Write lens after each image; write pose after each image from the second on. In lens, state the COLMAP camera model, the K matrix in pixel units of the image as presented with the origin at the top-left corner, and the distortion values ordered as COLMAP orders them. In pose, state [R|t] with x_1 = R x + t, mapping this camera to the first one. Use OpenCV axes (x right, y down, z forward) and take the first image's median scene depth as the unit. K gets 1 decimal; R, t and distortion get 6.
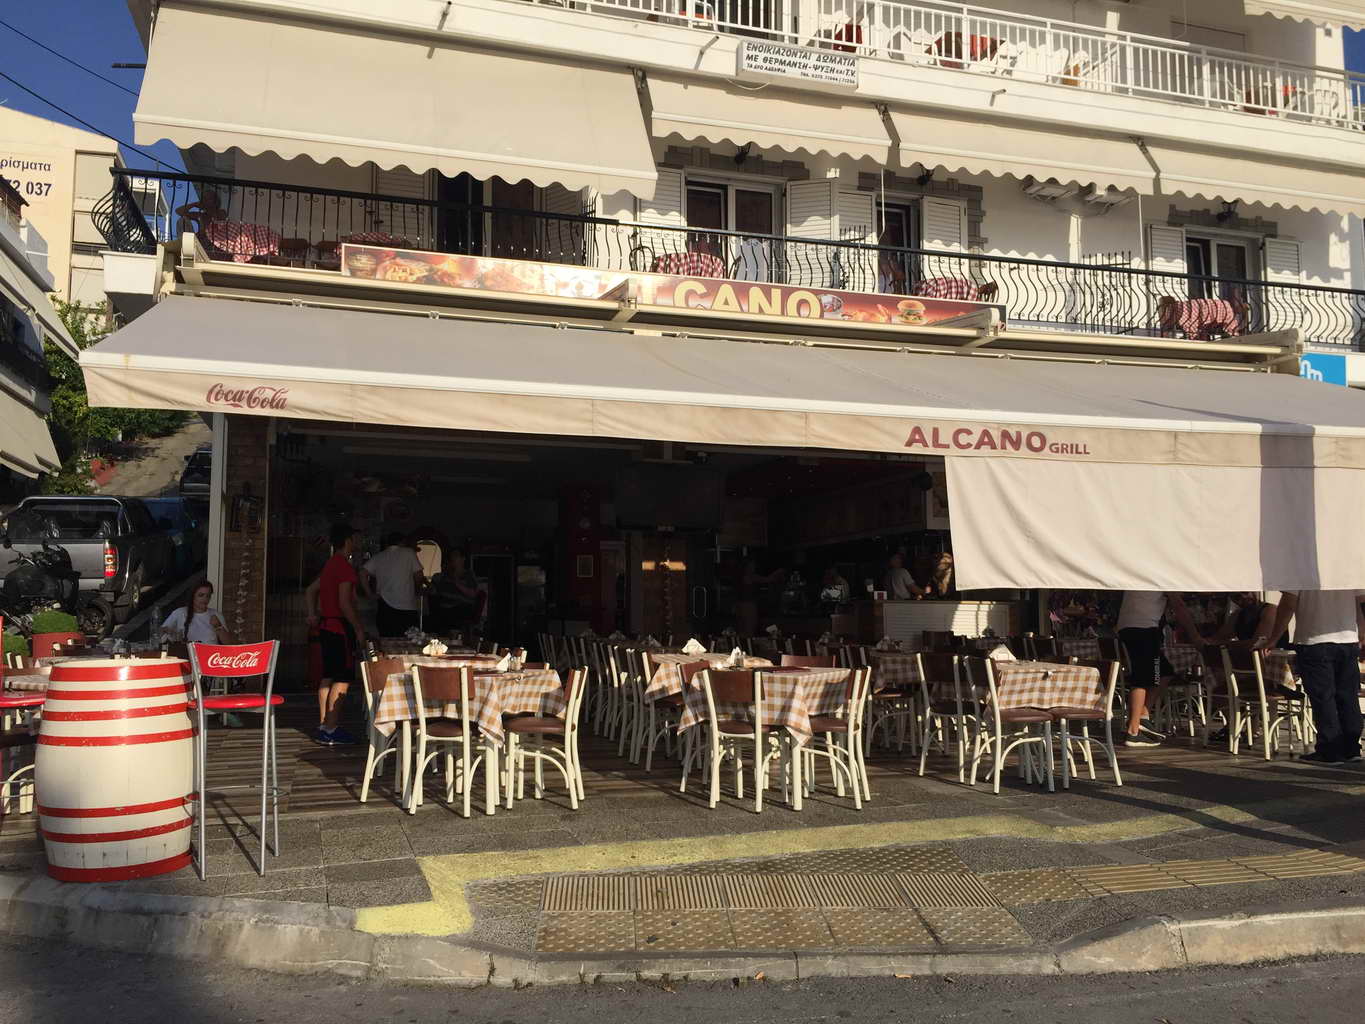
lens RADIAL K [[1161.4, 0, 682.5], [0, 1161.4, 512.0], [0, 0, 1]] dist [0.070520, -0.093963]
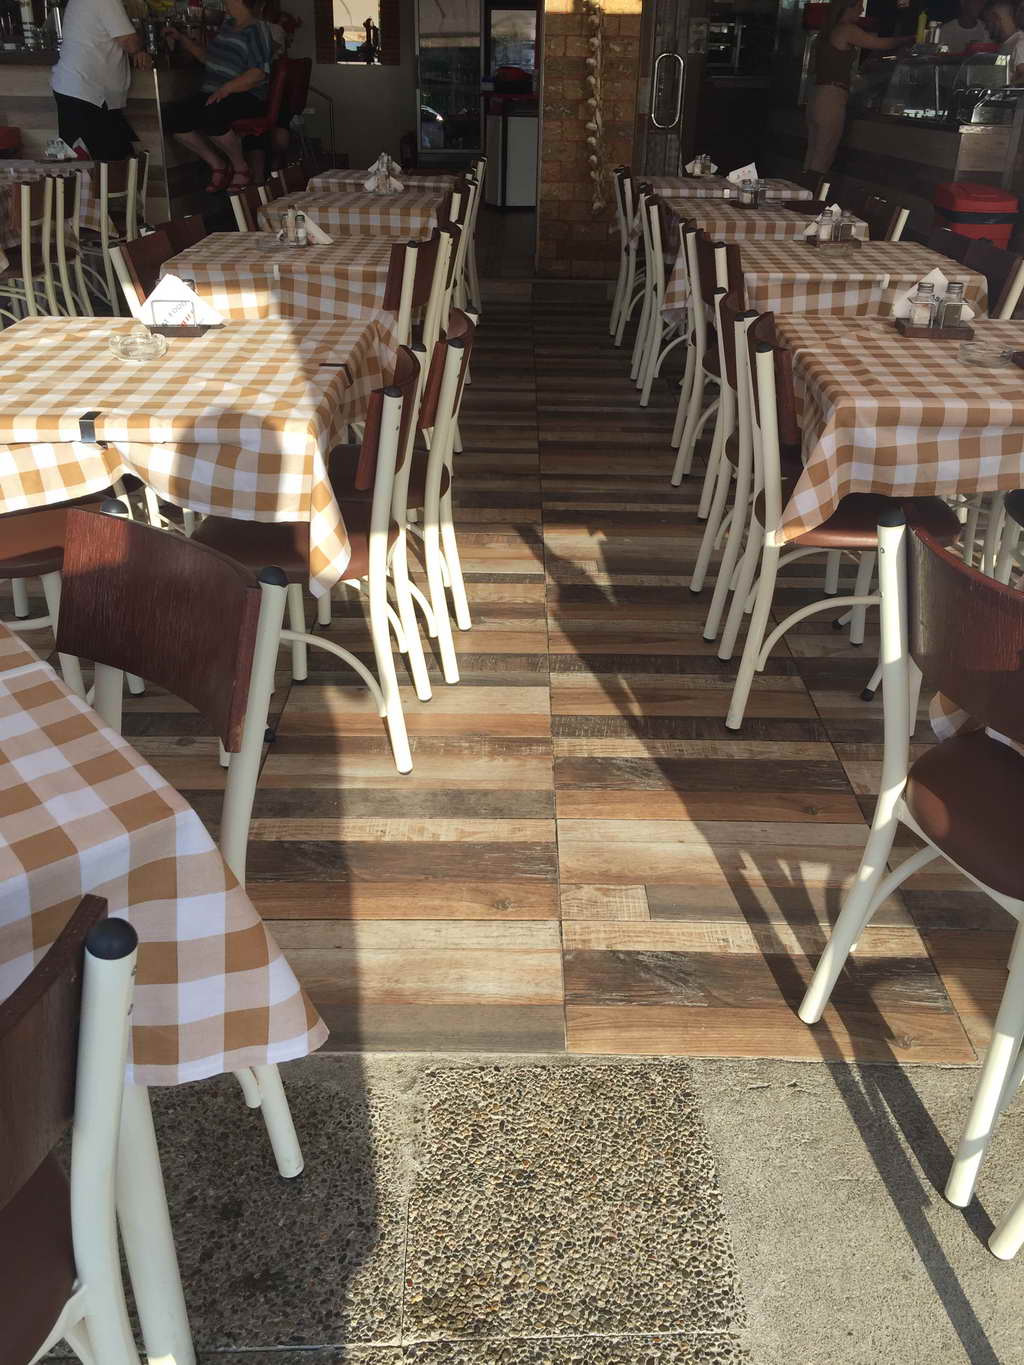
lens RADIAL K [[1161.4, 0, 512.0], [0, 1161.4, 682.5], [0, 0, 1]] dist [0.070520, -0.093963]
pose [[0.957054, 0.148460, -0.249012, 0.175002], [0.006354, 0.847983, 0.529985, 0.043336], [0.289840, -0.508806, 0.810623, 0.744535]]
